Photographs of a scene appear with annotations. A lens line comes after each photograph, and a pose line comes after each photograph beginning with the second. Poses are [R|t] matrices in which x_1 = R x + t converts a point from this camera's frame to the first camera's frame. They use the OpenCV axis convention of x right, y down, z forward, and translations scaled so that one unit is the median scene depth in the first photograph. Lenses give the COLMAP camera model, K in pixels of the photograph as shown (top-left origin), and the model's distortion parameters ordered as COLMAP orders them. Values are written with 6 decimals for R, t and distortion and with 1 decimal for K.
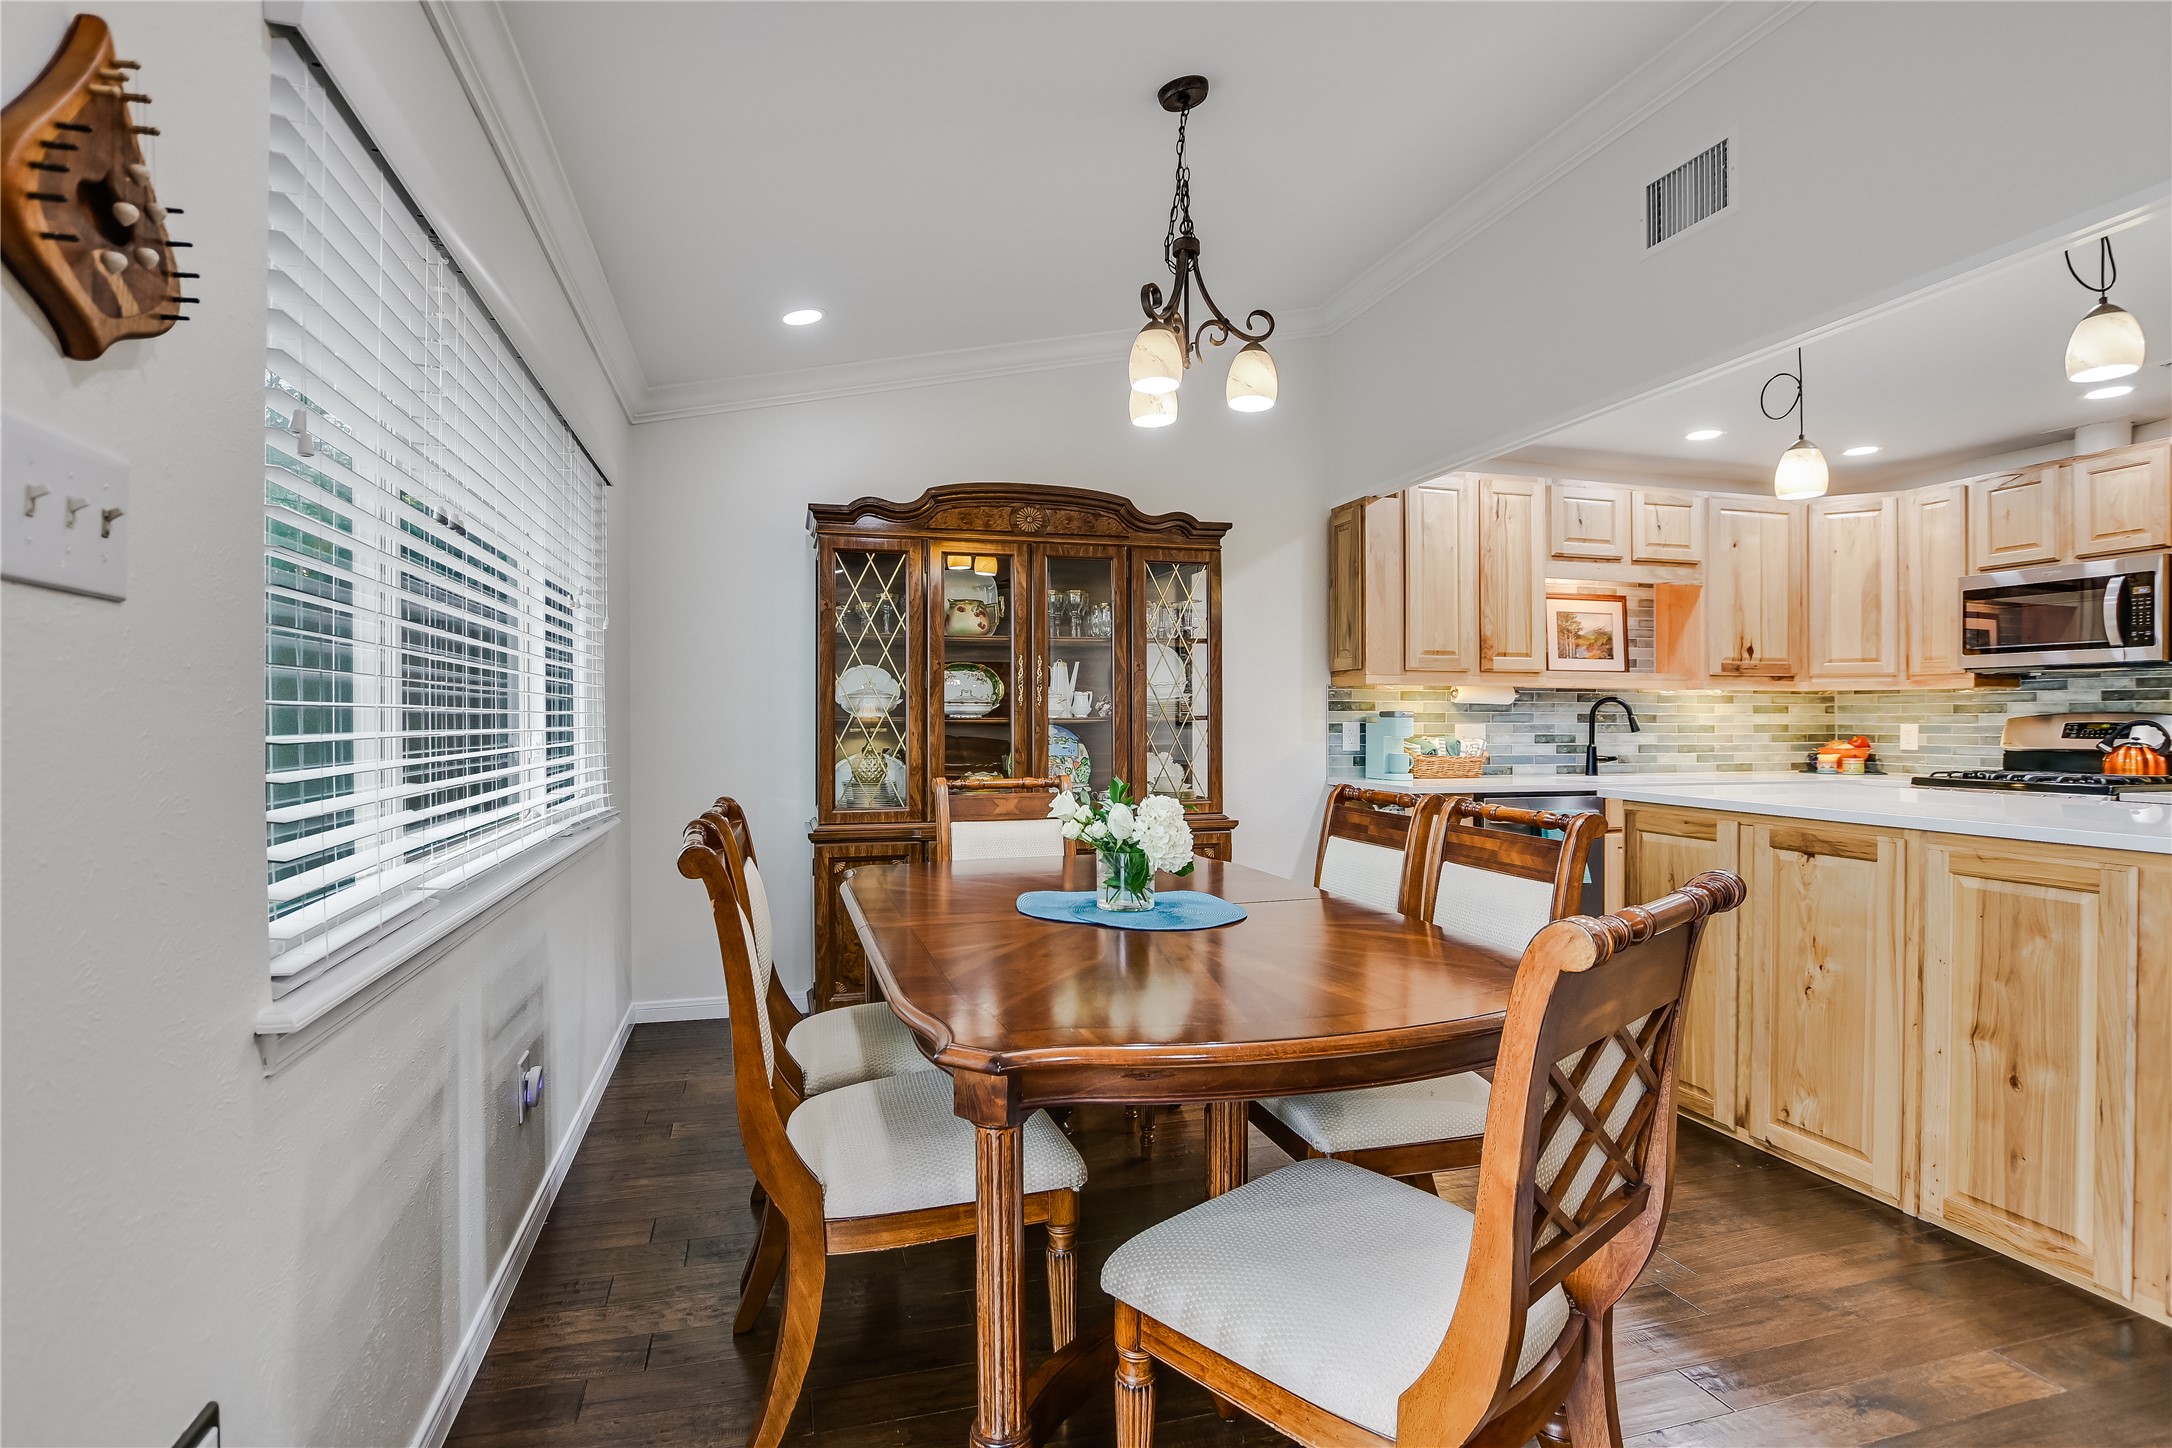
lens RADIAL K [[1087.5, 0, 1086.0], [0, 1087.5, 724.0], [0, 0, 1]] dist [-0.035341, 0.013664]
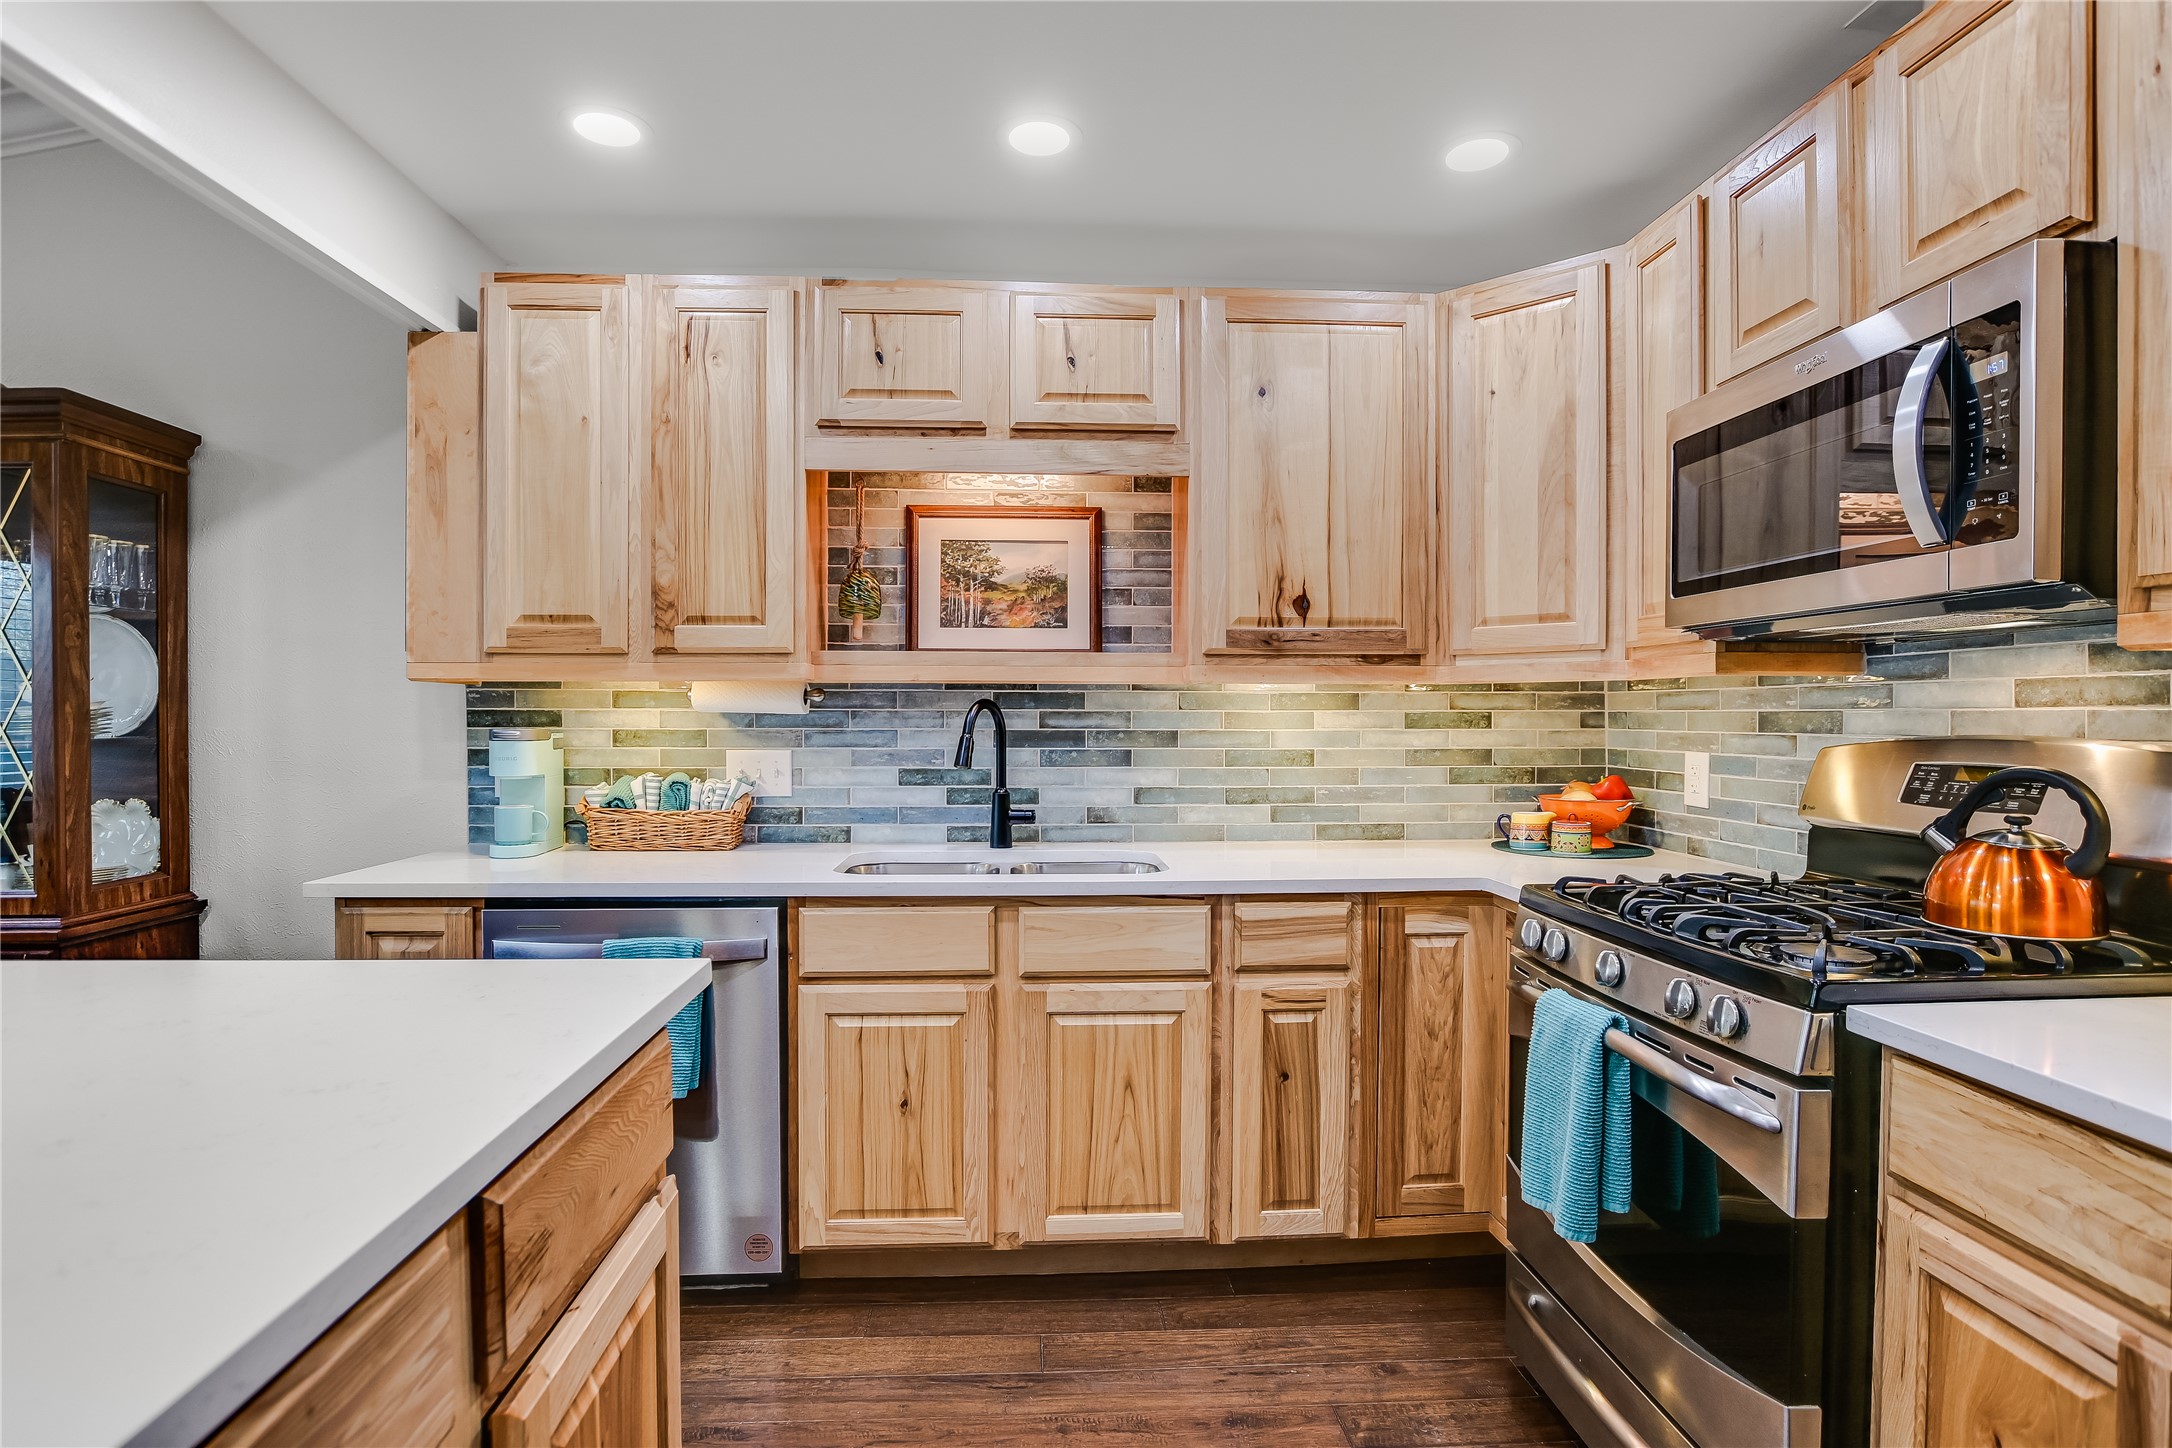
lens RADIAL K [[1087.5, 0, 1086.0], [0, 1087.5, 724.0], [0, 0, 1]] dist [-0.035341, 0.013664]
pose [[0.976846, 0.000910, -0.213943, 0.622801], [0.000197, 0.999987, 0.005151, -0.015519], [0.213945, -0.005074, 0.976833, 0.488710]]
